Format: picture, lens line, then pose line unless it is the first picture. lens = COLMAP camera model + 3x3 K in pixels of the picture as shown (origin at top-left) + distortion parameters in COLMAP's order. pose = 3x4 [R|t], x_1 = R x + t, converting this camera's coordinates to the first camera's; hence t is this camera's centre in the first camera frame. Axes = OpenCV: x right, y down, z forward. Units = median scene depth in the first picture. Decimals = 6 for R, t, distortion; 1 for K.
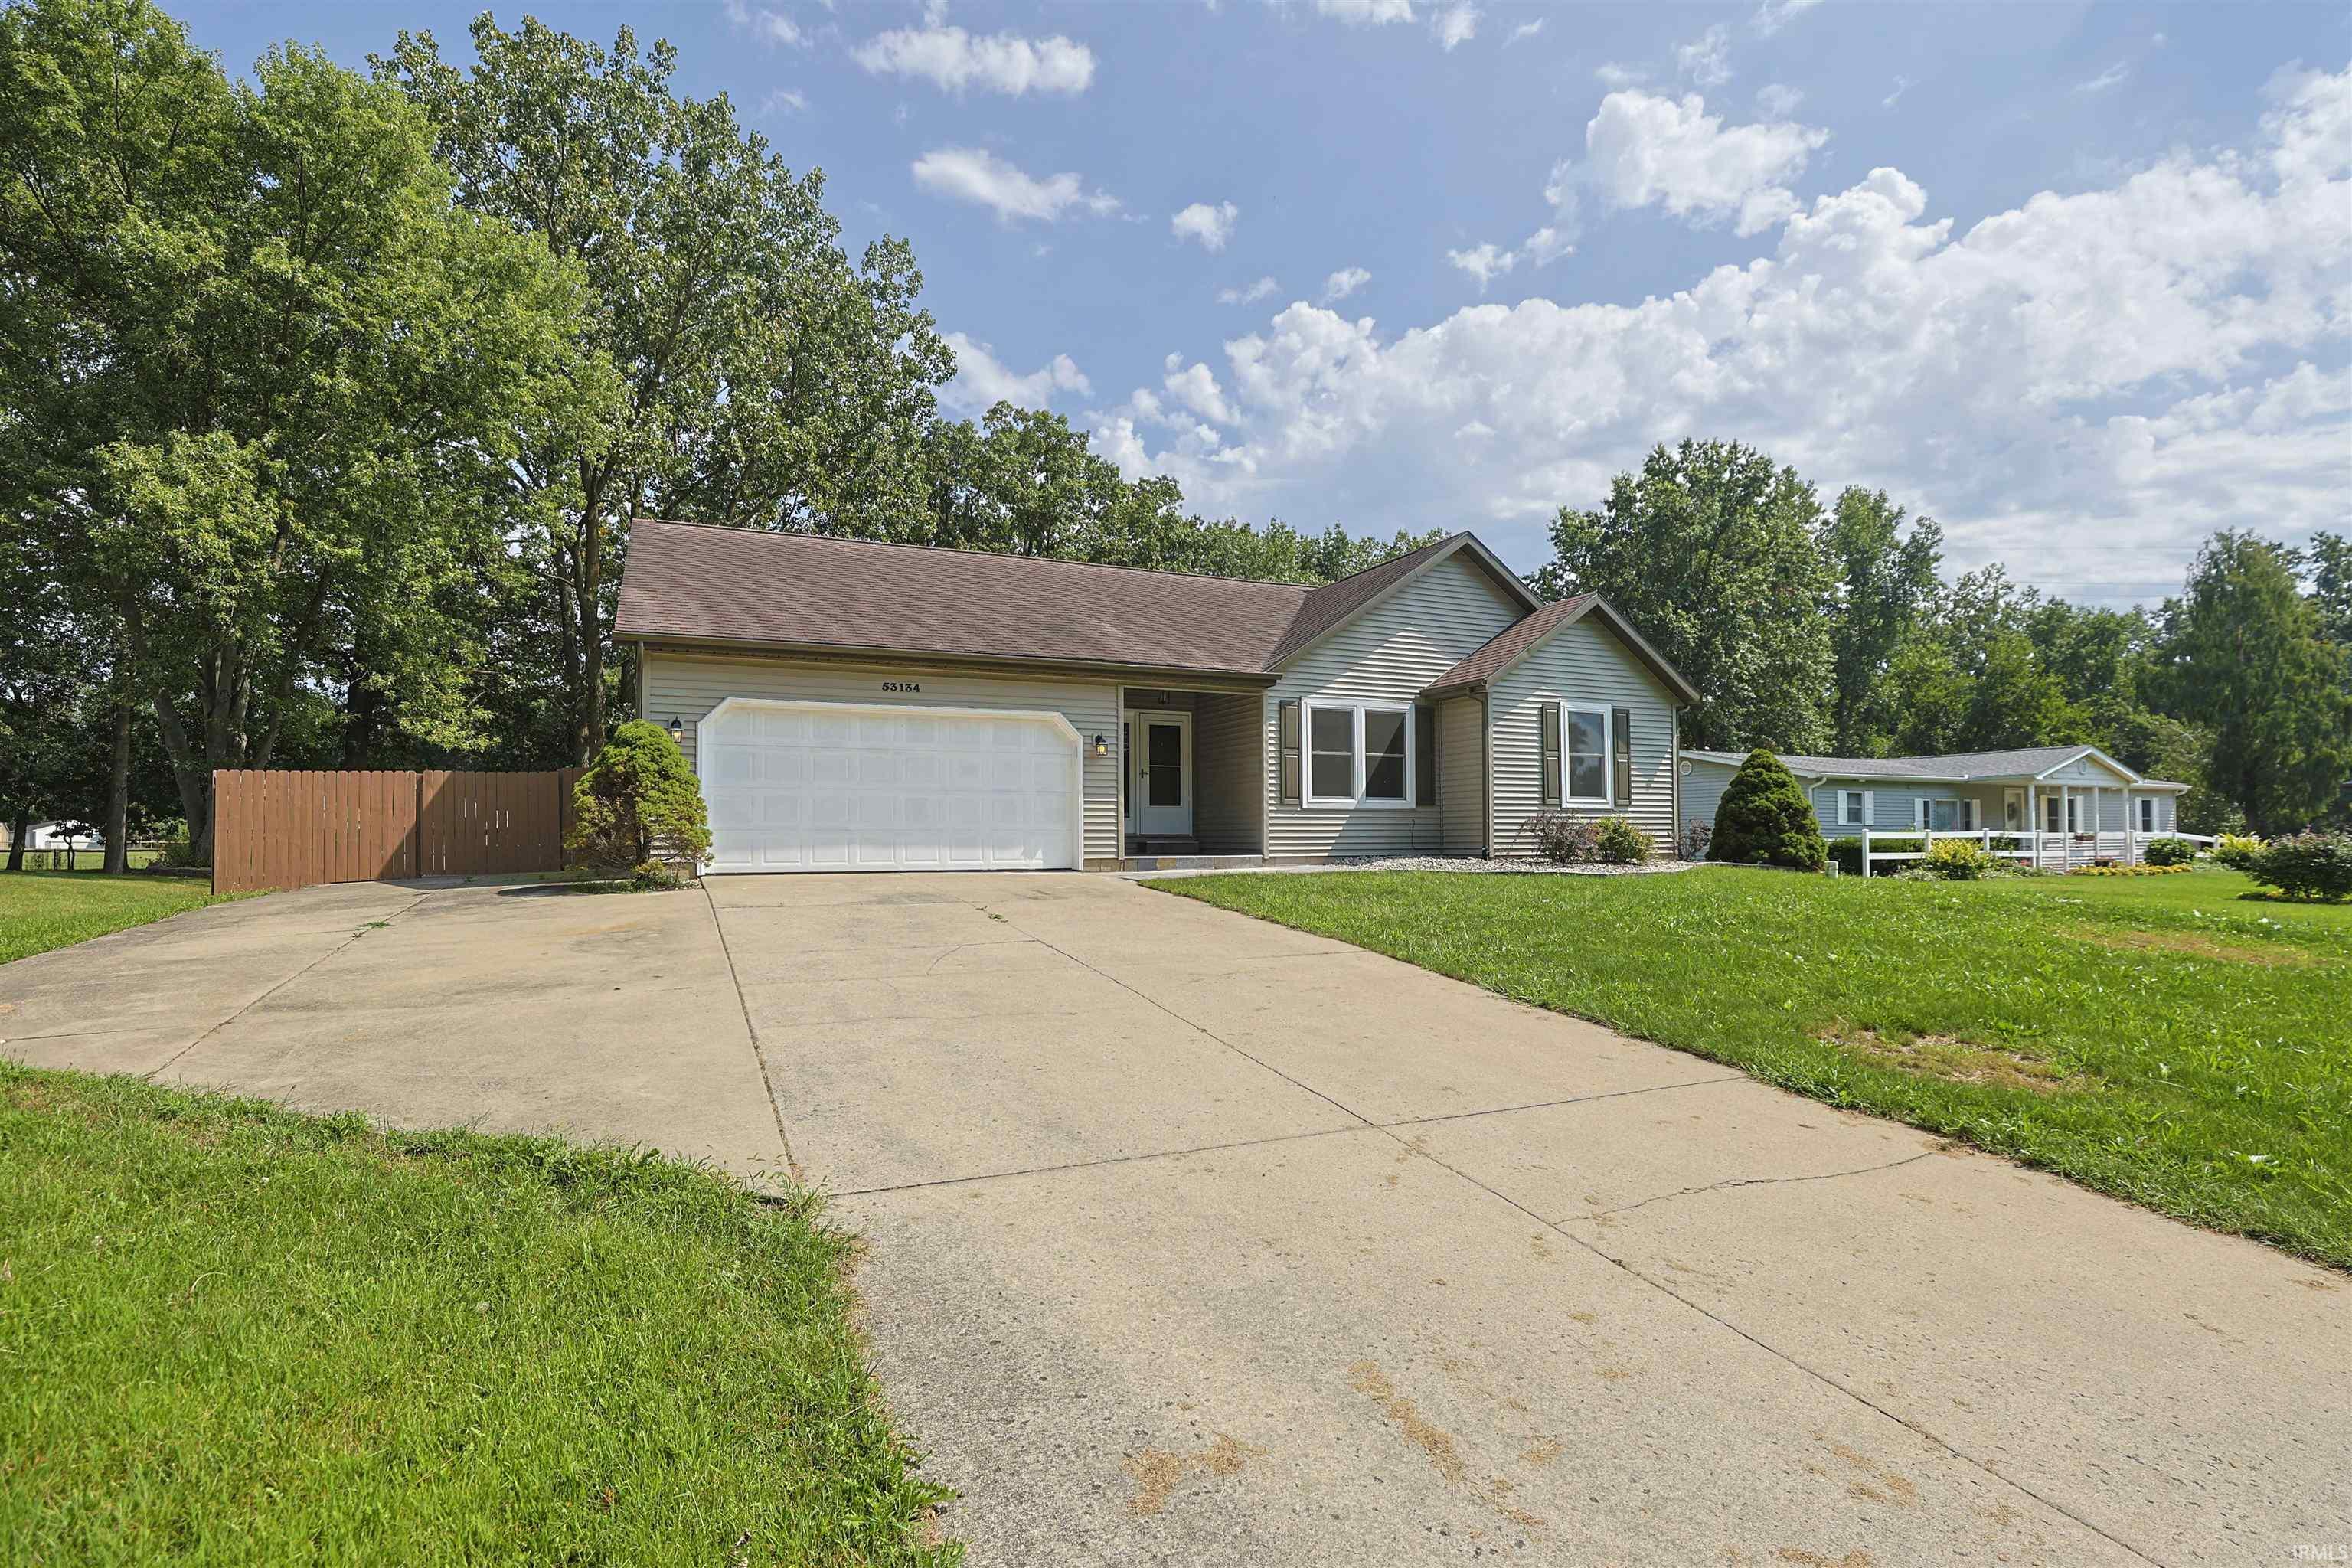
lens RADIAL K [[1155.2, 0, 1176.0], [0, 1155.2, 784.0], [0, 0, 1]] dist [-0.025955, 0.000422]
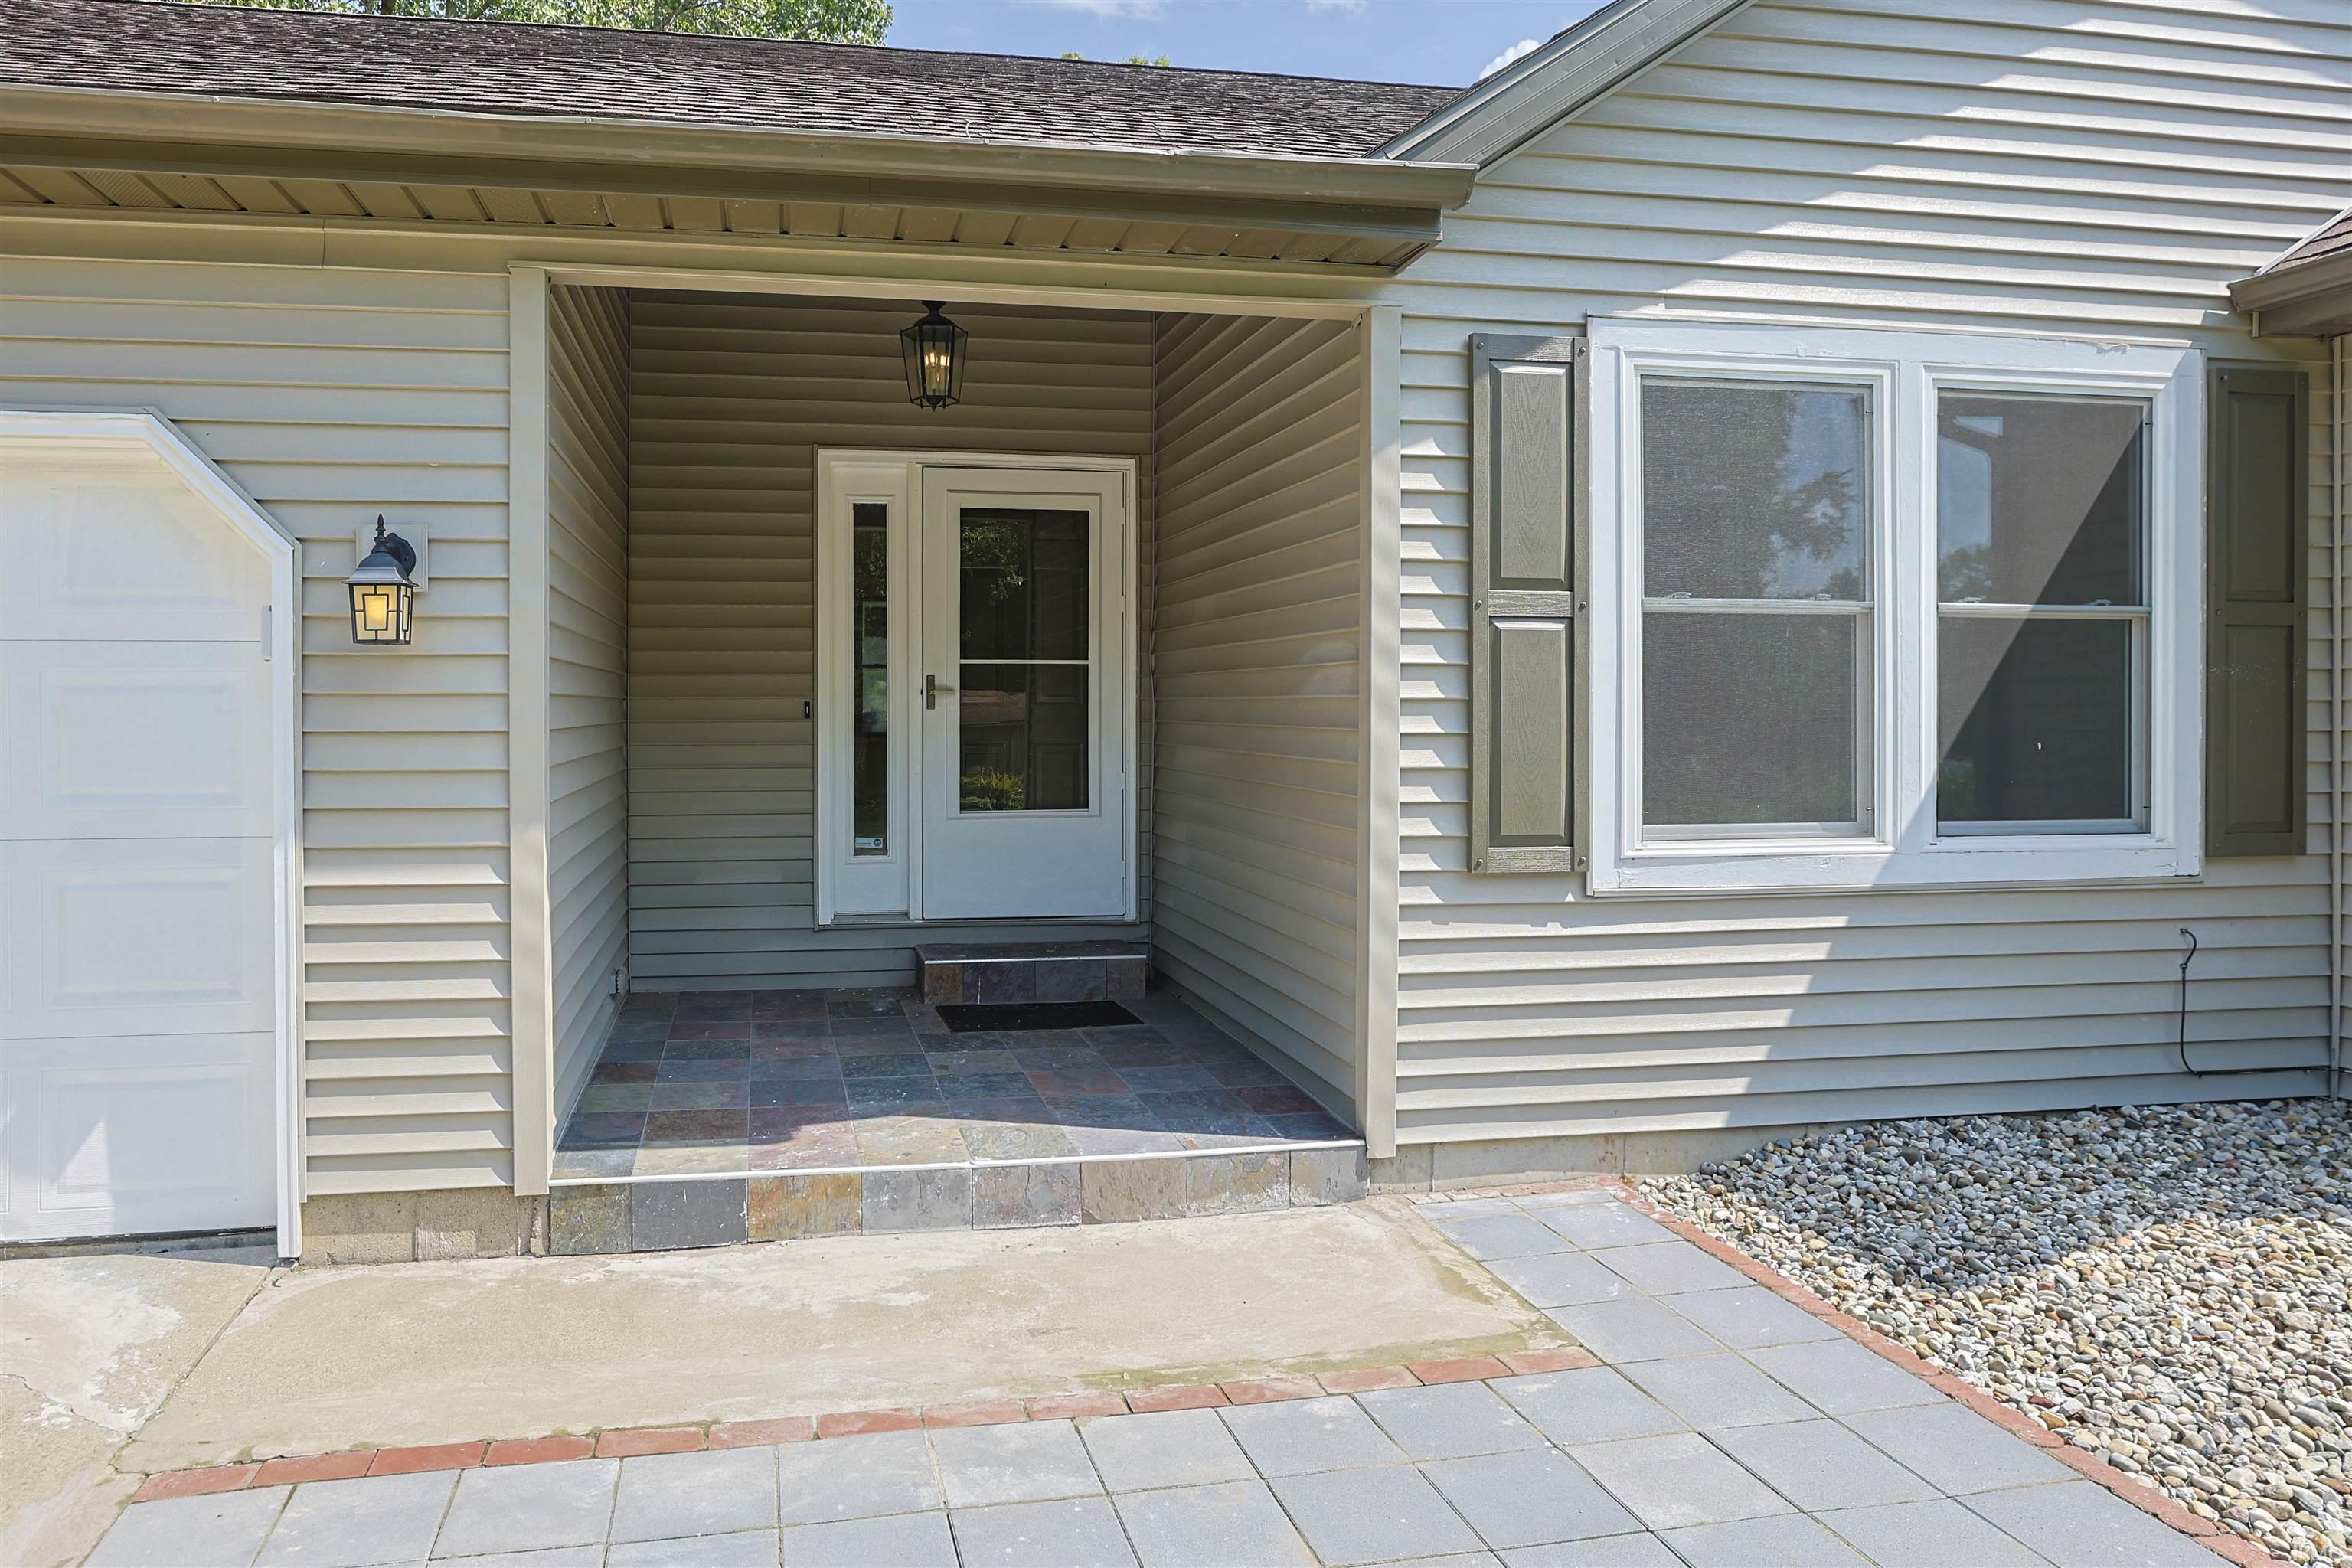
lens RADIAL K [[2095.4, 0, 1333.2], [0, 2095.4, 783.5], [0, 0, 1]] dist [-0.007922, -0.003782]
pose [[0.979096, -0.000601, -0.203399, 0.137313], [0.012165, 0.998379, 0.055609, -0.017167], [0.203036, -0.056921, 0.977515, 0.632208]]
